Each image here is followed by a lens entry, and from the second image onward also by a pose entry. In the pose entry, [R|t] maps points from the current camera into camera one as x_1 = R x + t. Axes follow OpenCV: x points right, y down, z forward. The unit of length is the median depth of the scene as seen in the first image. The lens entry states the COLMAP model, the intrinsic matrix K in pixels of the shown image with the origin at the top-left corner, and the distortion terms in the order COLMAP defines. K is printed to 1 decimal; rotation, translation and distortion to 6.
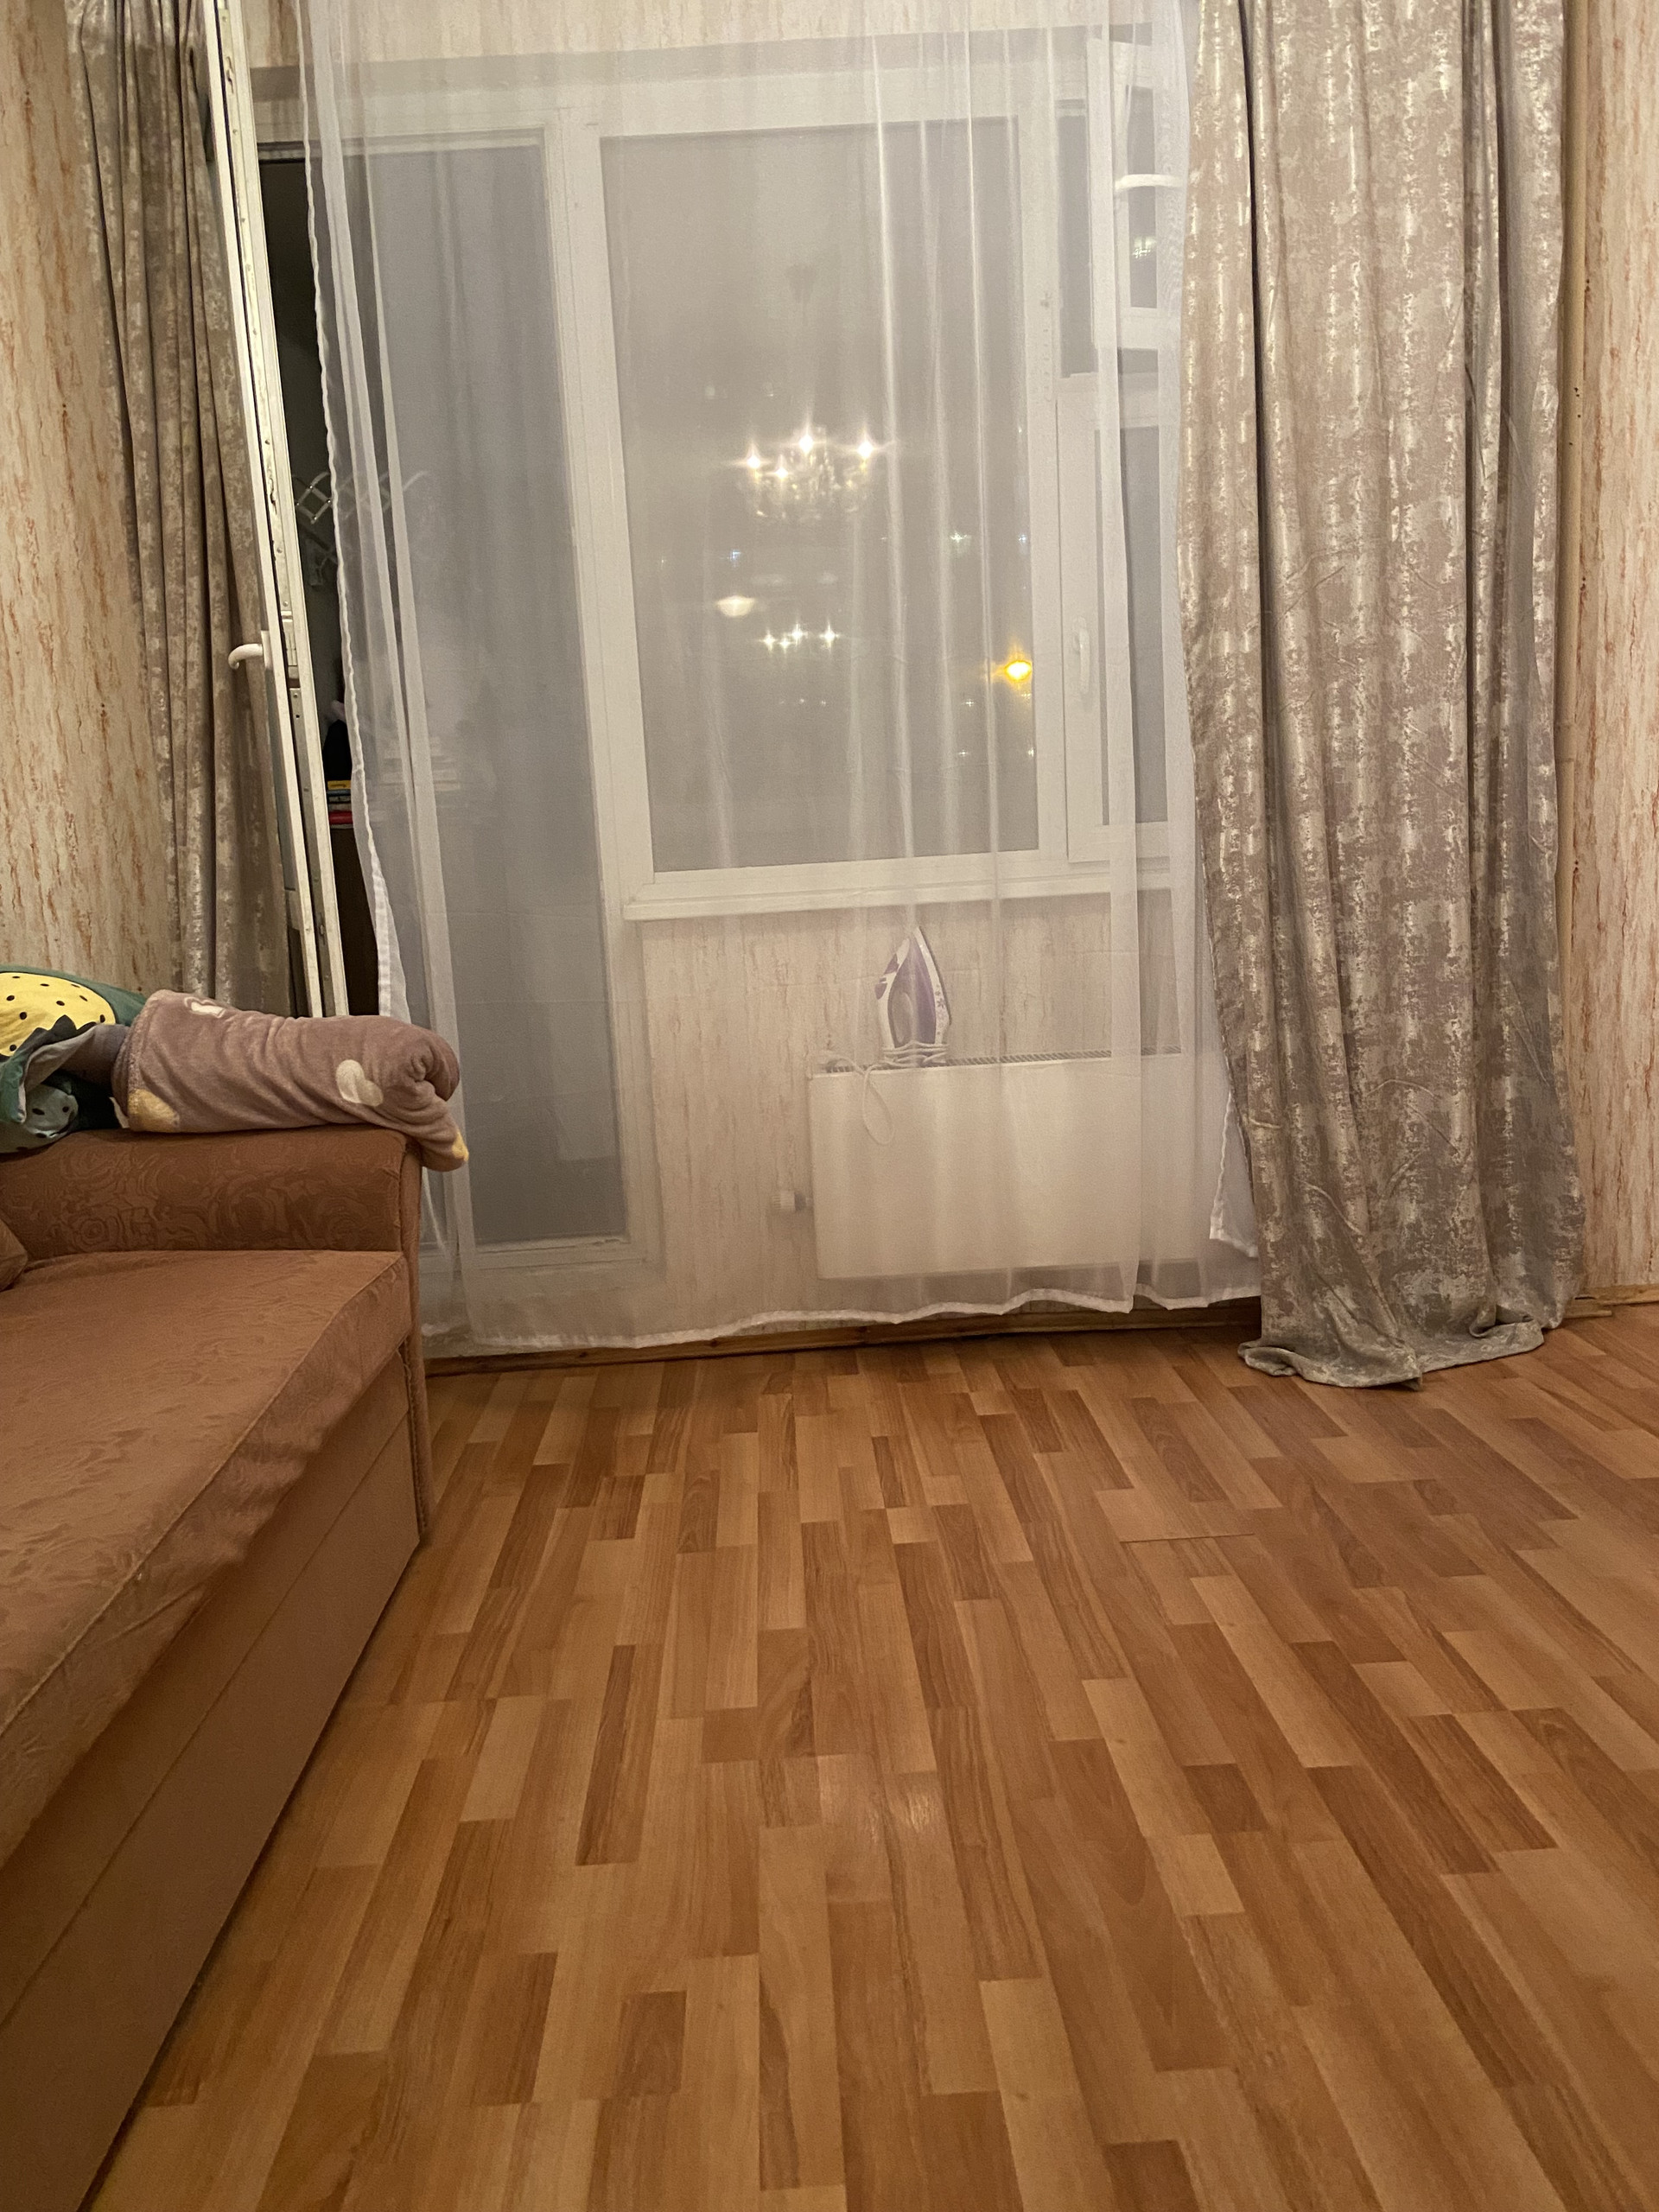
lens RADIAL K [[1675.5, 0, 820.7], [0, 1675.5, 1110.1], [0, 0, 1]] dist [0.114298, -0.146147]
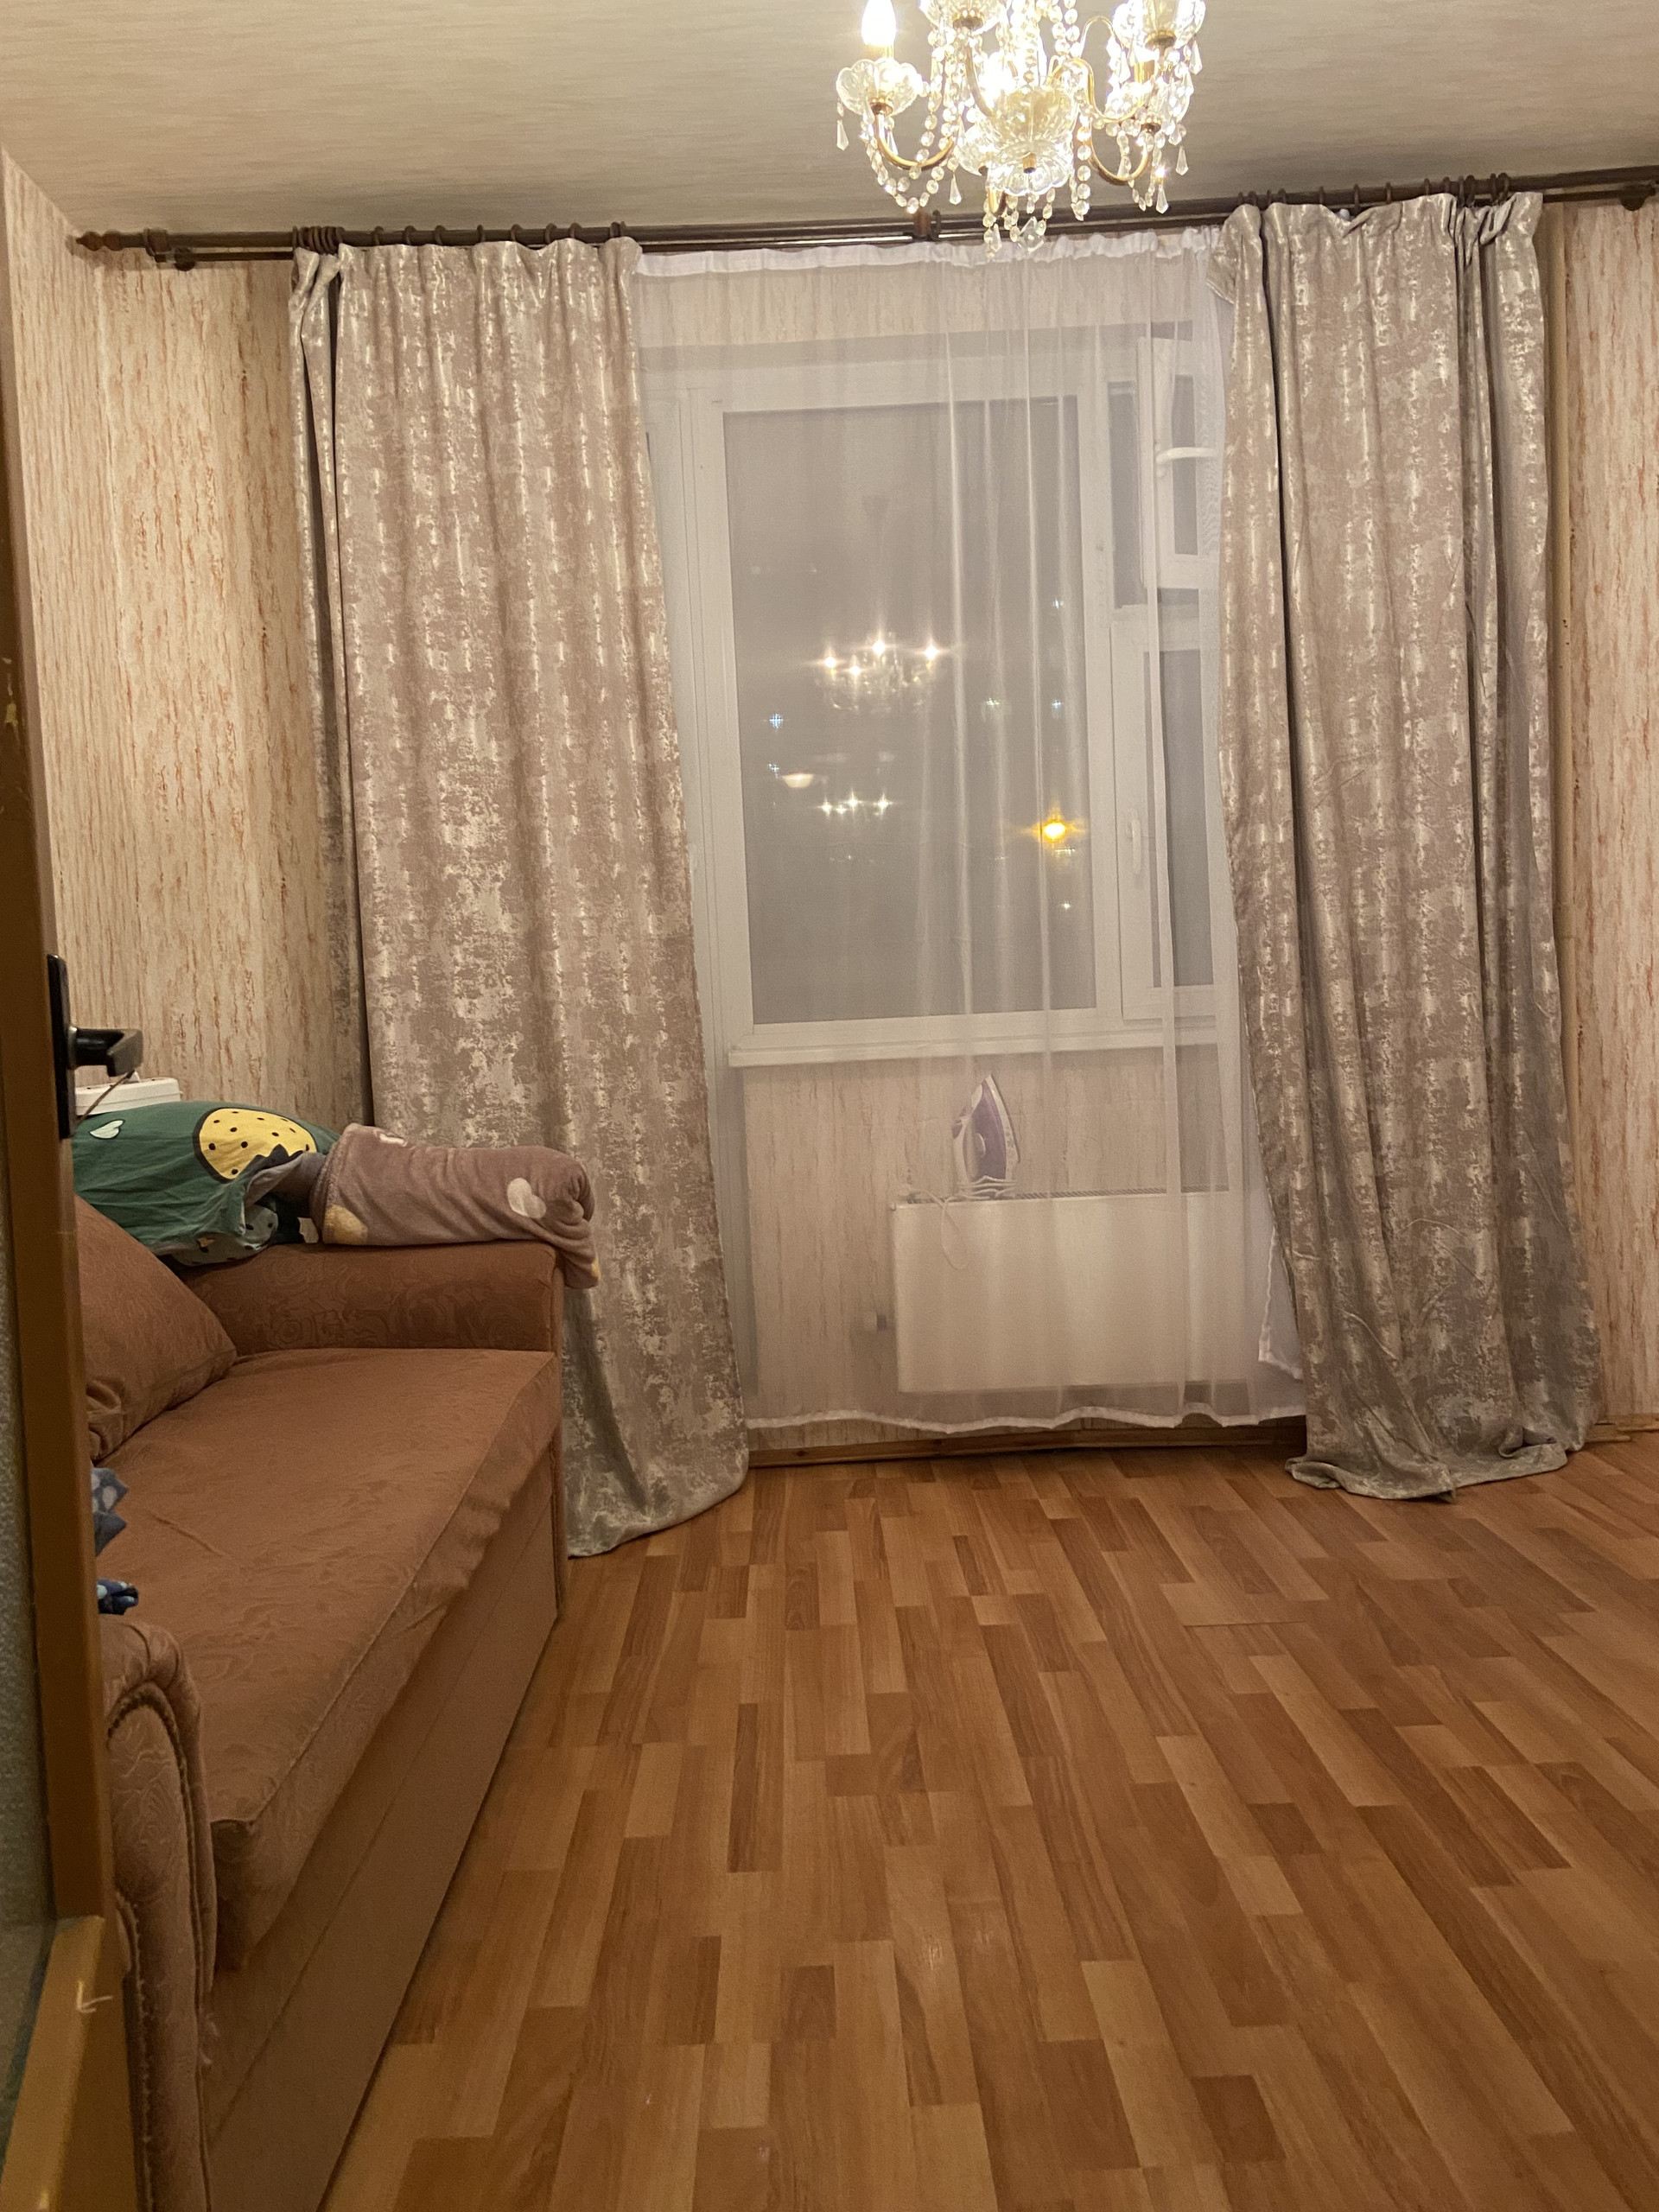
lens RADIAL K [[1675.8, 0, 820.8], [0, 1675.8, 1075.6], [0, 0, 1]] dist [0.106021, -0.132836]
pose [[0.999749, 0.010707, -0.019682, -0.036371], [-0.012741, 0.994253, -0.106292, 0.013060], [0.018431, 0.106516, 0.994140, -0.128114]]
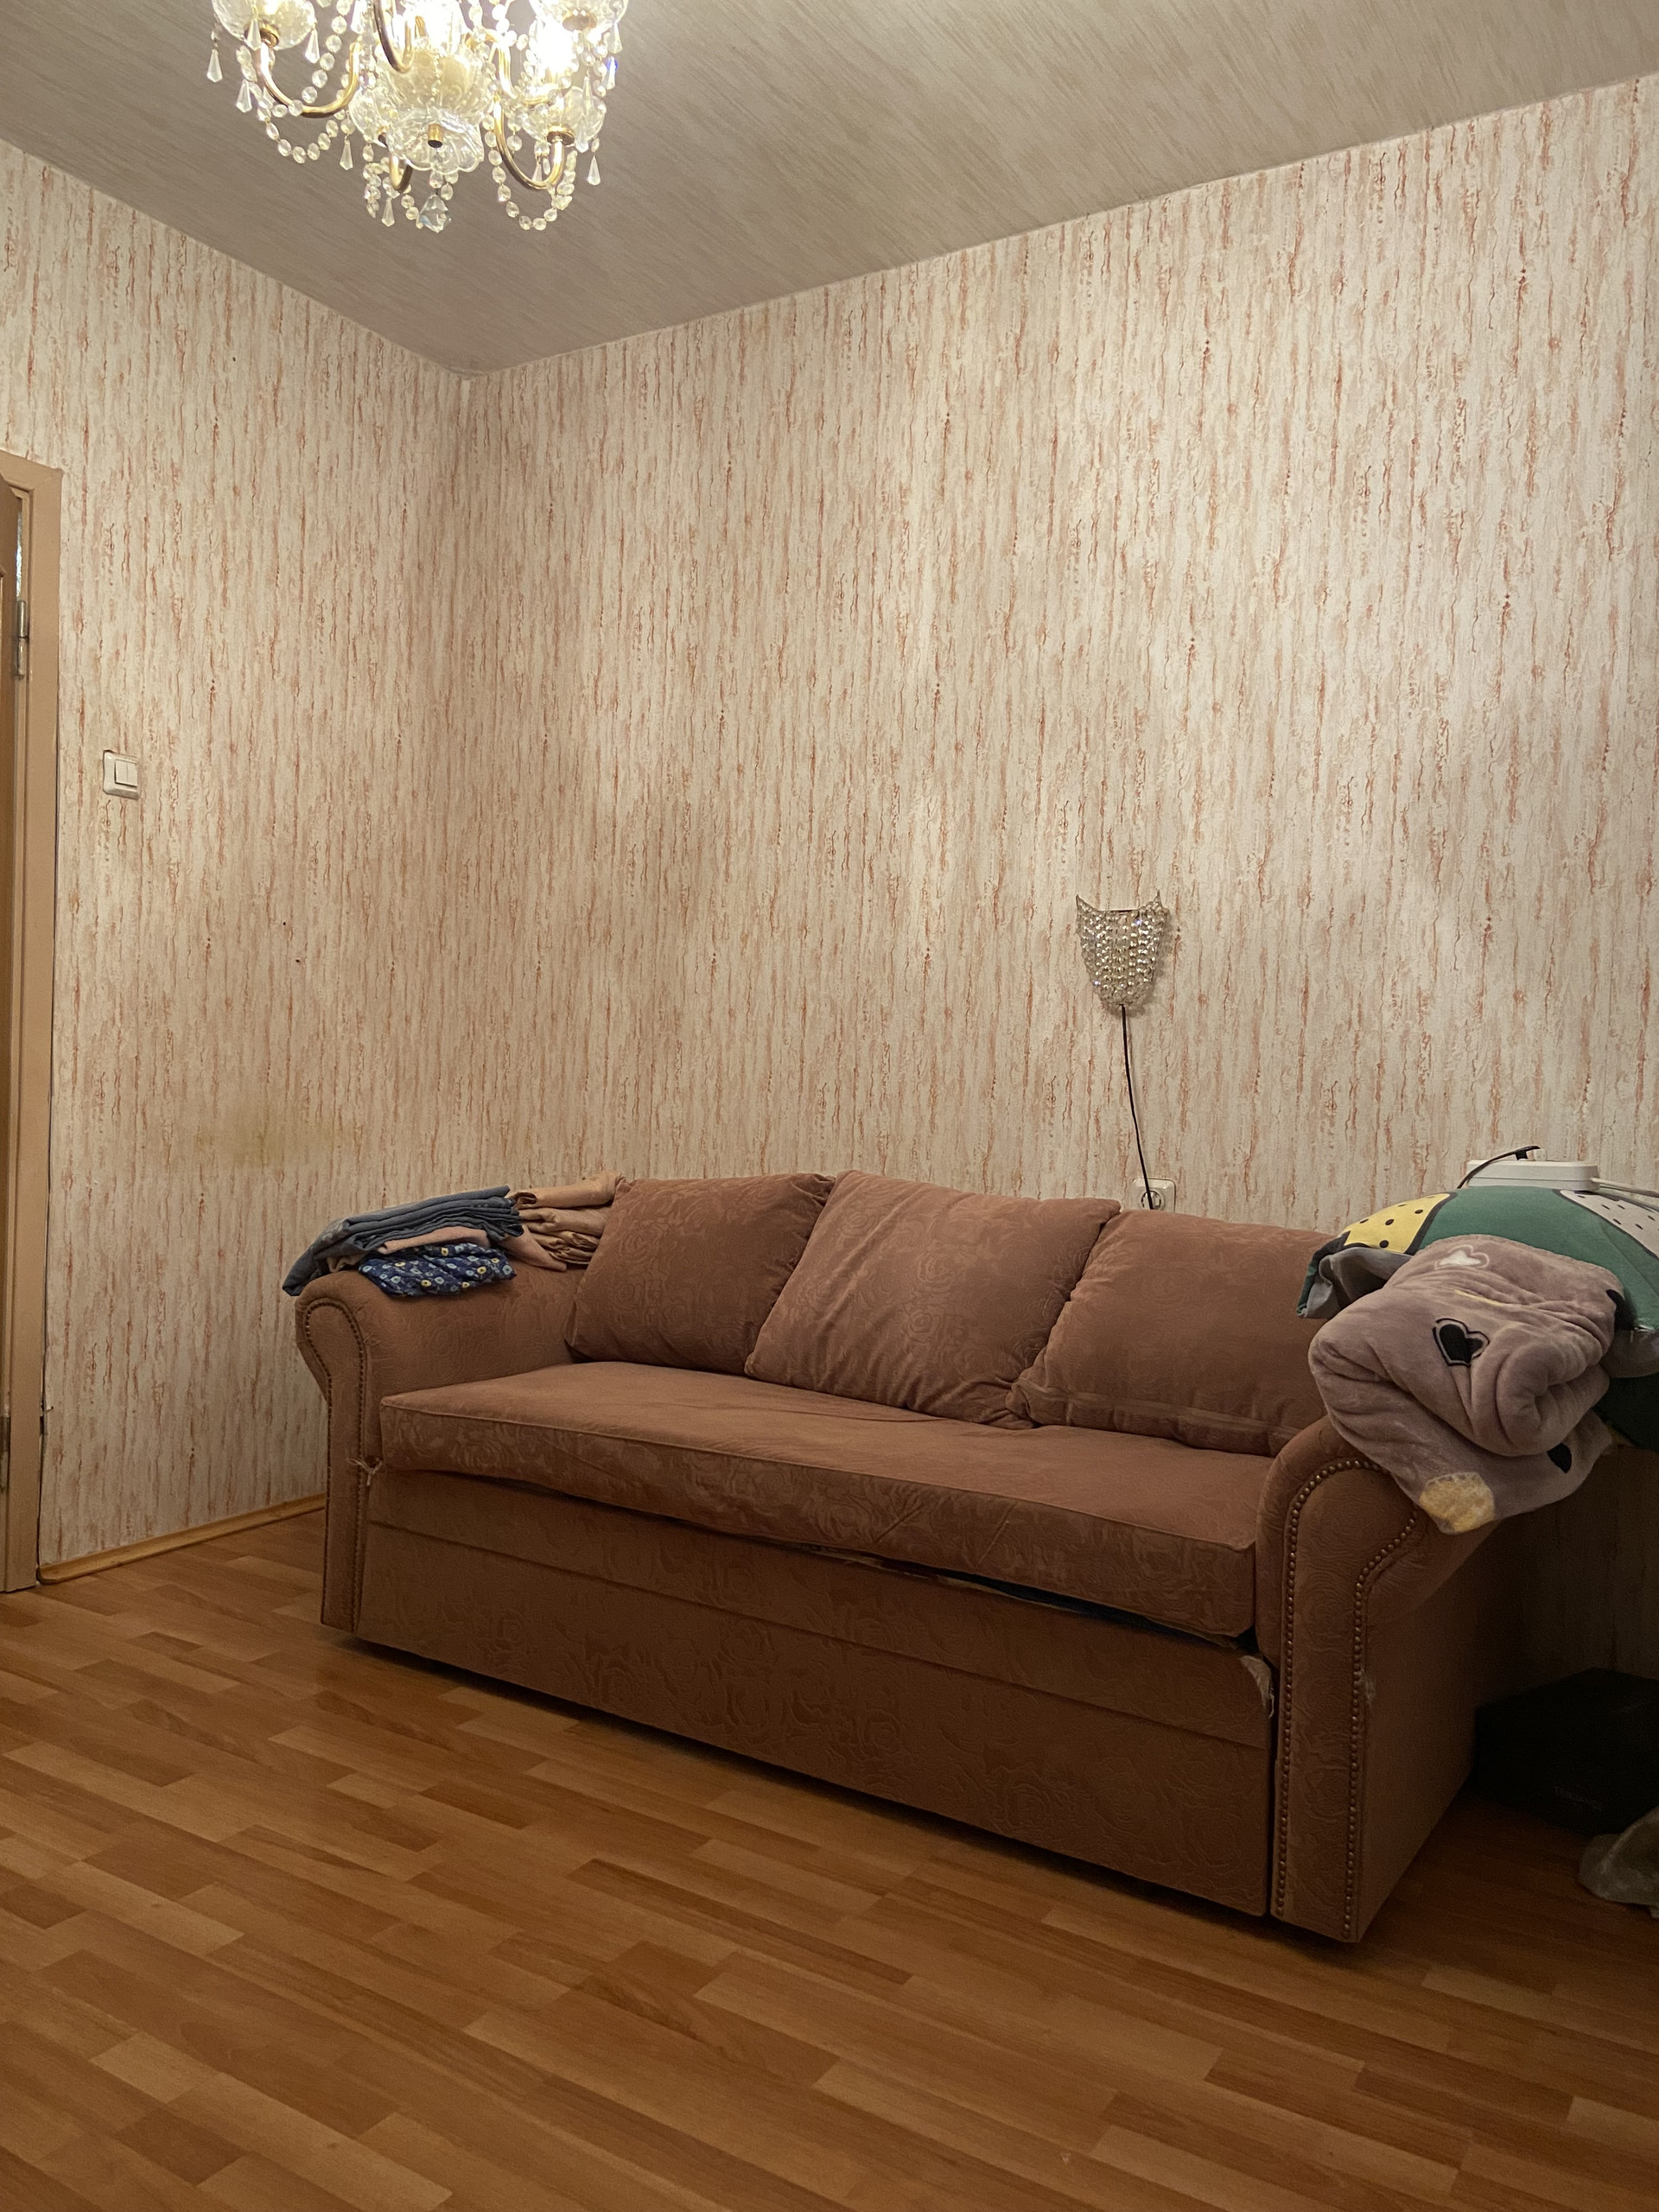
lens RADIAL K [[1675.8, 0, 820.8], [0, 1675.8, 1075.6], [0, 0, 1]] dist [0.106021, -0.132836]
pose [[-0.559490, 0.044528, -0.827640, 0.465336], [-0.134169, 0.980520, 0.143453, -0.200997], [0.817905, 0.191304, -0.542617, 1.000328]]
